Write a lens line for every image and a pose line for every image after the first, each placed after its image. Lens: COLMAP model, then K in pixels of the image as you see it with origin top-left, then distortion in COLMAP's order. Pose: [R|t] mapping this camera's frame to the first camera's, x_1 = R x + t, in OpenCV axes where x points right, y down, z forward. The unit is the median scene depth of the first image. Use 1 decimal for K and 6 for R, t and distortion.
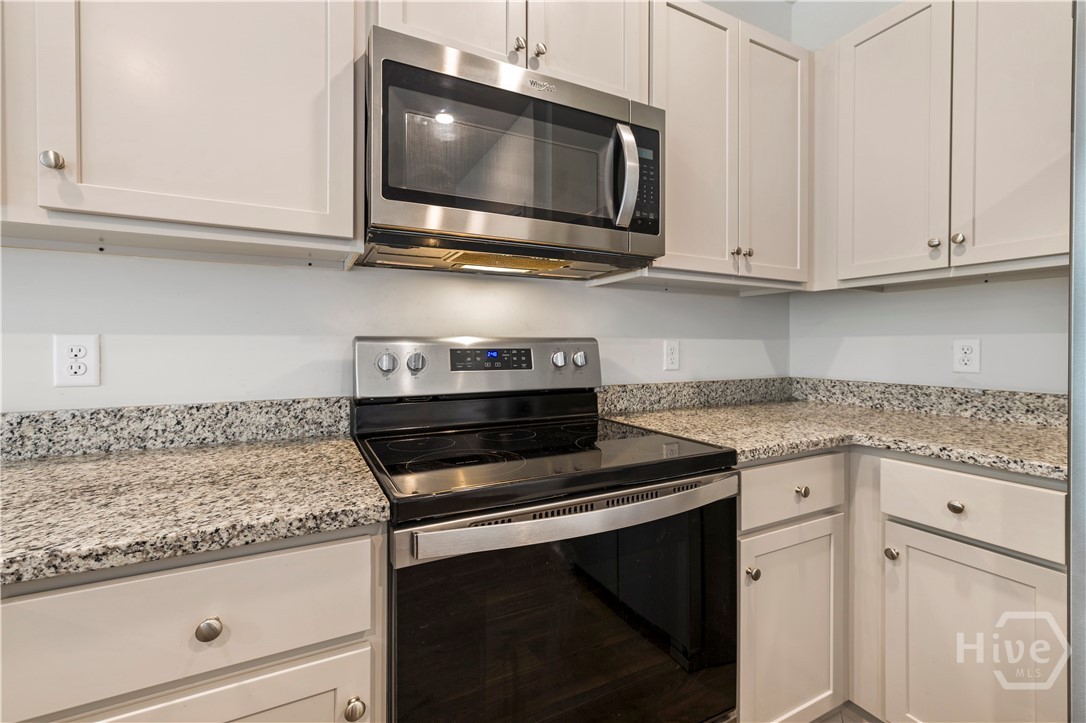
lens RADIAL K [[456.2, 0, 531.6], [0, 456.2, 346.7], [0, 0, 1]] dist [-0.008007, 0.004648]
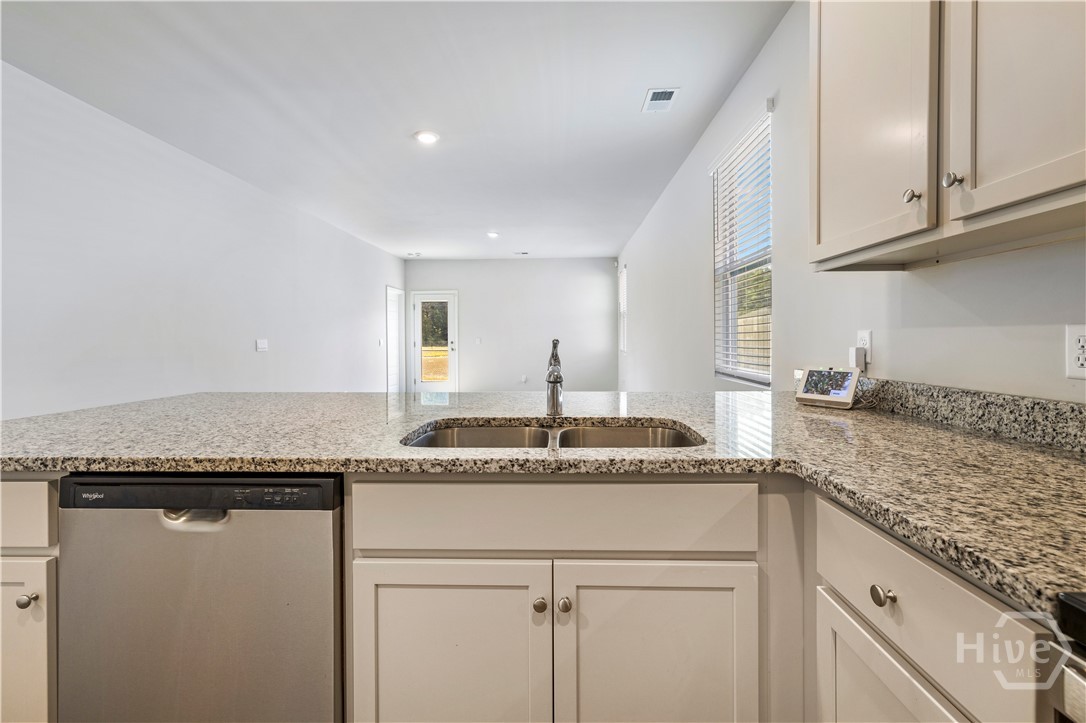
lens RADIAL K [[456.2, 0, 538.8], [0, 456.2, 343.7], [0, 0, 1]] dist [-0.008007, 0.004648]
pose [[-0.471807, 0.010015, -0.881645, 0.345889], [0.002610, 0.999947, 0.009963, 0.000782], [0.881698, 0.002400, -0.471808, 0.428276]]
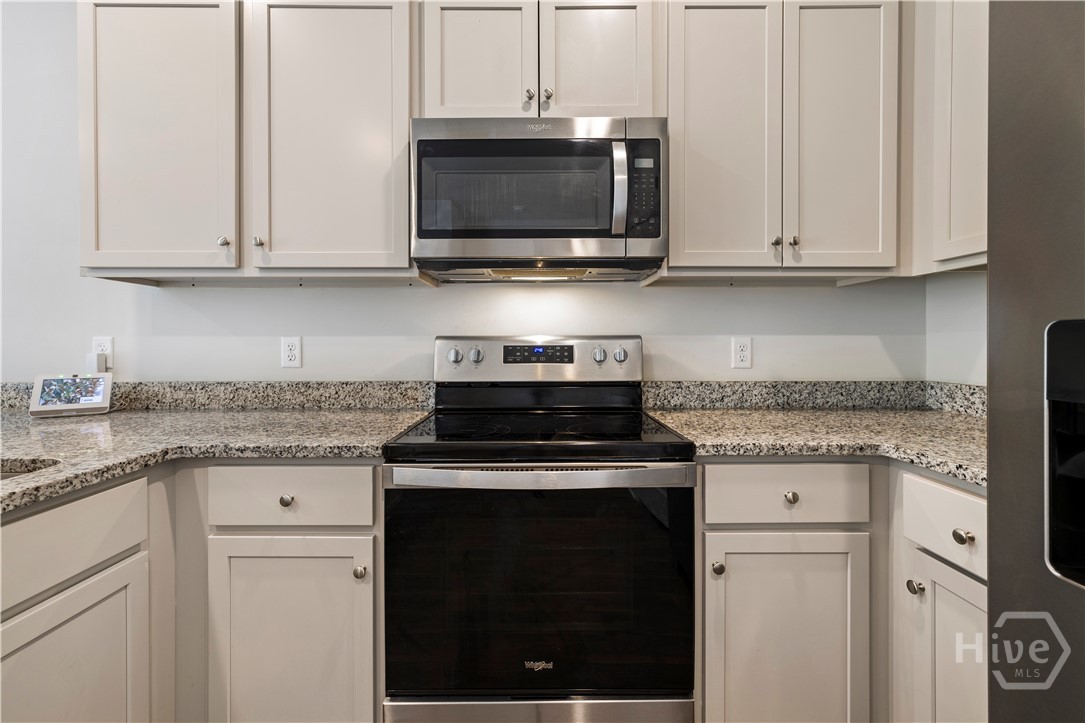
lens RADIAL K [[455.8, 0, 525.5], [0, 455.8, 345.9], [0, 0, 1]] dist [-0.008007, 0.004648]
pose [[0.885289, 0.000500, -0.465041, 0.522304], [0.000470, 0.999998, 0.001969, 0.003801], [0.465041, -0.001962, 0.885287, -0.081912]]
